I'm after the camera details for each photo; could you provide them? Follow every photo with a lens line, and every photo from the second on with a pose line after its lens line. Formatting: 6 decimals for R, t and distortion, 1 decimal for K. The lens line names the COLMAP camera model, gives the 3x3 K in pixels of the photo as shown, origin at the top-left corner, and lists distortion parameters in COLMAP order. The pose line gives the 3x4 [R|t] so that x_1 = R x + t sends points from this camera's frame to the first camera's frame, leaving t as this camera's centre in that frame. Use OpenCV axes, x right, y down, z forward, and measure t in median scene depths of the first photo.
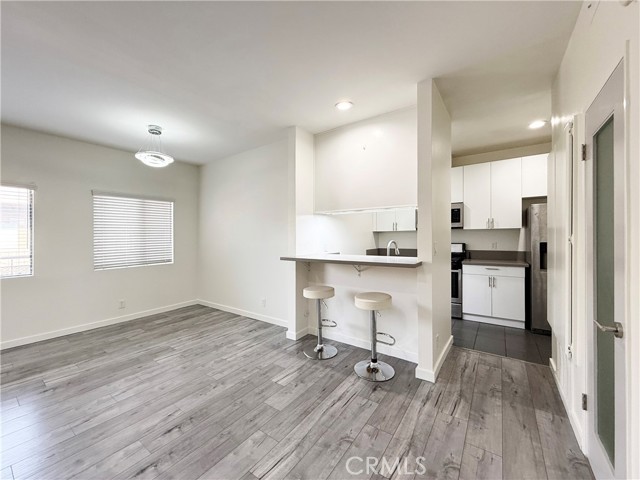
lens RADIAL K [[254.6, 0, 320.0], [0, 254.6, 240.0], [0, 0, 1]] dist [0.000244, 0.000103]
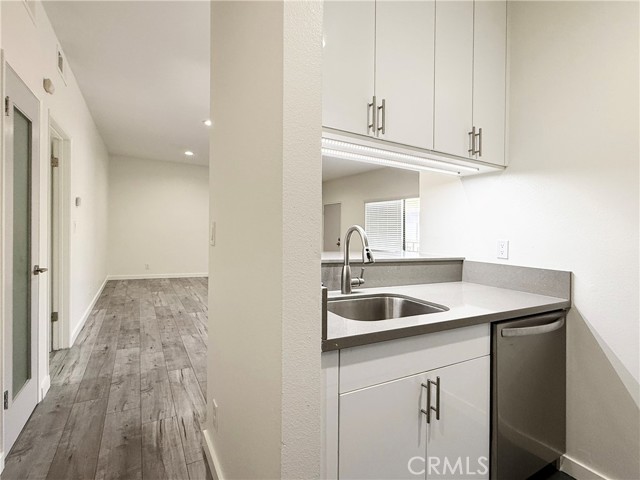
lens RADIAL K [[318.1, 0, 320.0], [0, 318.1, 240.0], [0, 0, 1]] dist [0.005296, -0.000518]
pose [[-0.417996, 0.017353, -0.908283, 0.709293], [-0.050248, 0.997845, 0.042189, 0.006123], [0.907058, 0.063275, -0.416224, 1.068816]]
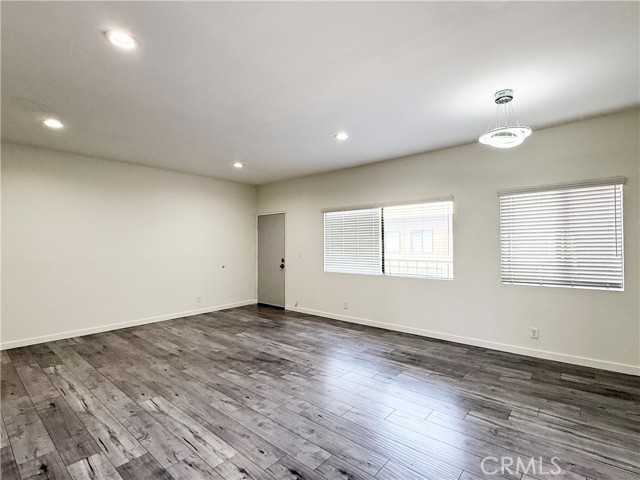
lens RADIAL K [[318.1, 0, 320.0], [0, 318.1, 240.0], [0, 0, 1]] dist [0.005296, -0.000518]
pose [[-0.093803, -0.003247, -0.995585, 0.264723], [-0.004929, 0.999984, -0.002797, -0.022497], [0.995579, 0.004644, -0.093818, 0.532684]]
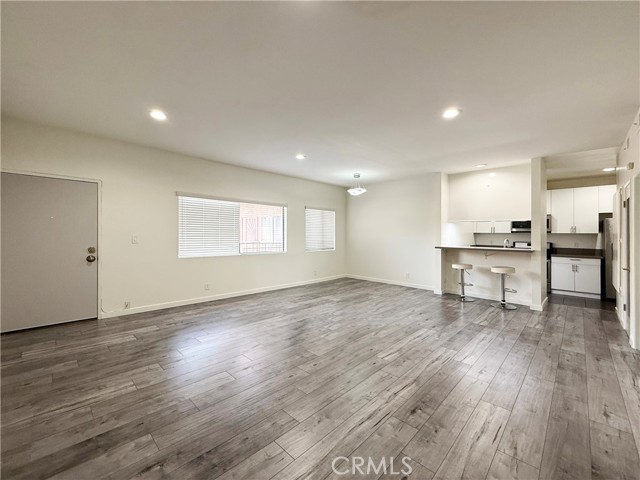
lens RADIAL K [[268.8, 0, 289.7], [0, 268.8, 230.6], [0, 0, 1]] dist [-0.000272, -0.000193]
pose [[0.979158, 0.021076, -0.202001, -0.685968], [-0.026652, 0.999334, -0.024926, 0.024857], [0.201342, 0.029790, 0.979068, -0.938362]]
